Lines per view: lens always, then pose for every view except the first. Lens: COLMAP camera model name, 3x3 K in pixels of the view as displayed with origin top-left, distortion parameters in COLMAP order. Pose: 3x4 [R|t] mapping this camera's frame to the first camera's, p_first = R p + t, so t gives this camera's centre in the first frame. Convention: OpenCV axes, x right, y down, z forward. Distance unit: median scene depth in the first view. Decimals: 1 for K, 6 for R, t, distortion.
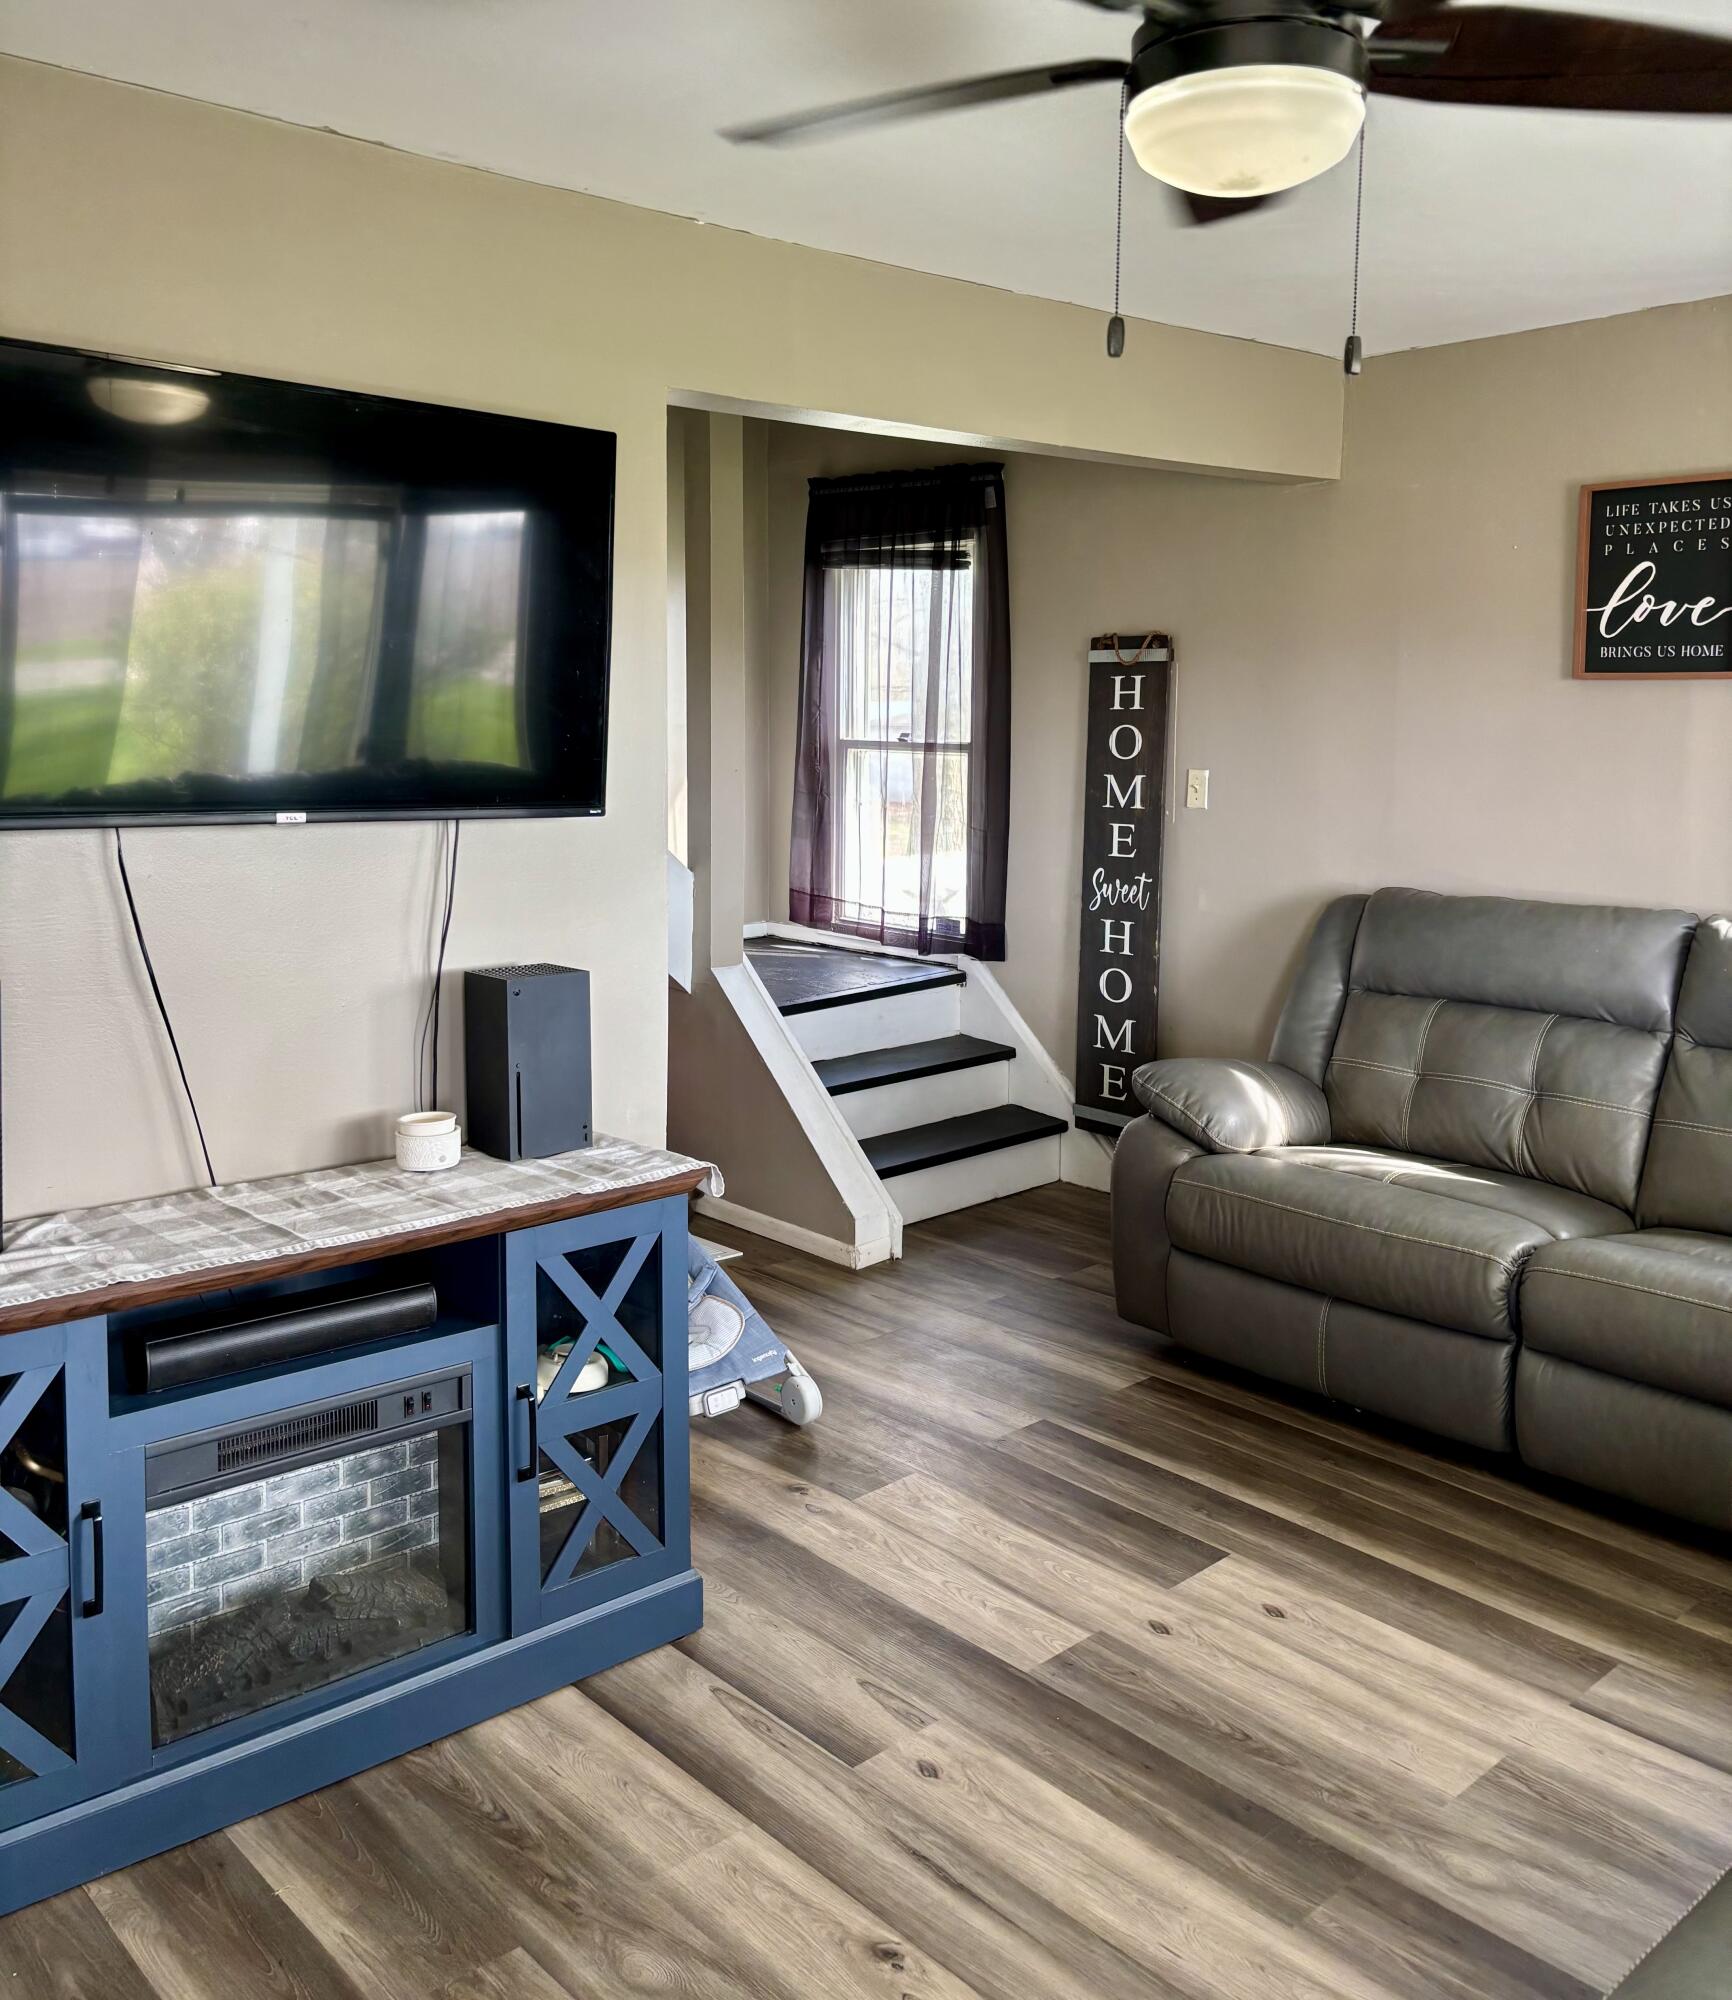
lens RADIAL K [[1756.4, 0, 865.6], [0, 1756.4, 868.3], [0, 0, 1]] dist [0.010531, 0.009136]
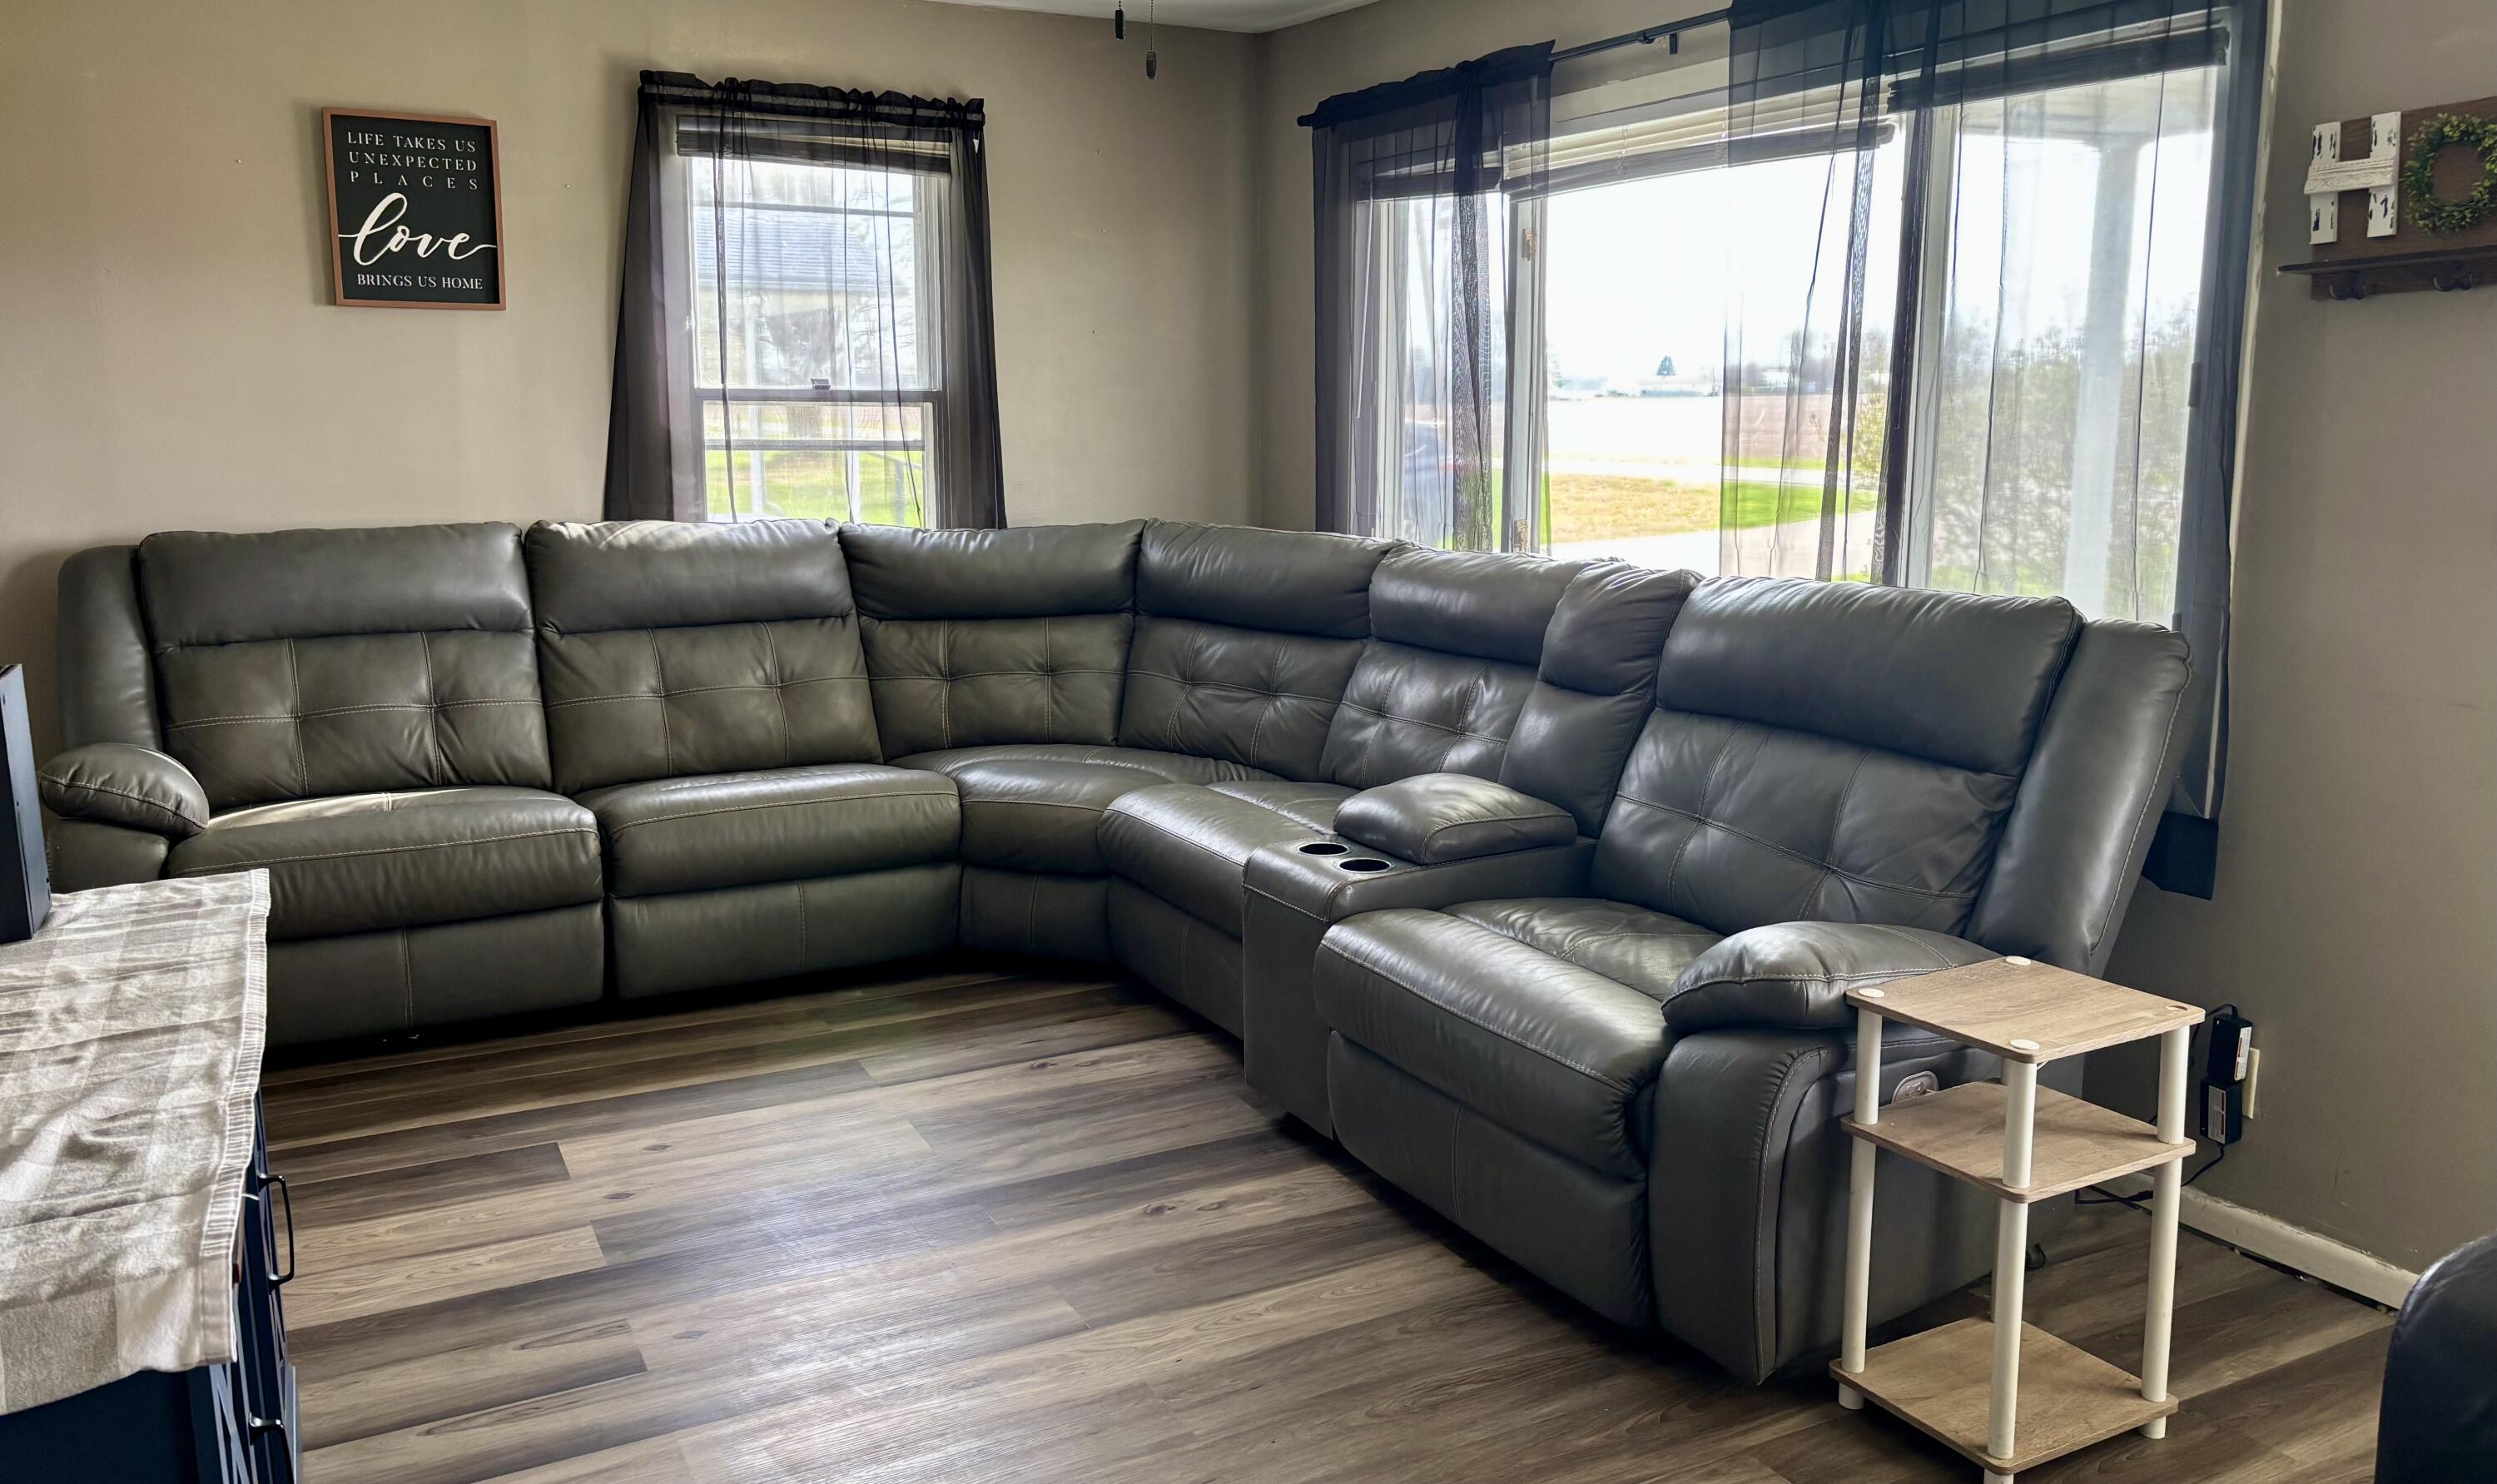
lens RADIAL K [[1918.9, 0, 1248.5], [0, 1918.9, 742.0], [0, 0, 1]] dist [0.006709, 0.003938]
pose [[0.232427, -0.176983, 0.956376, -0.603023], [0.086742, 0.983158, 0.160859, 0.006593], [-0.968738, 0.045570, 0.243864, 0.252959]]
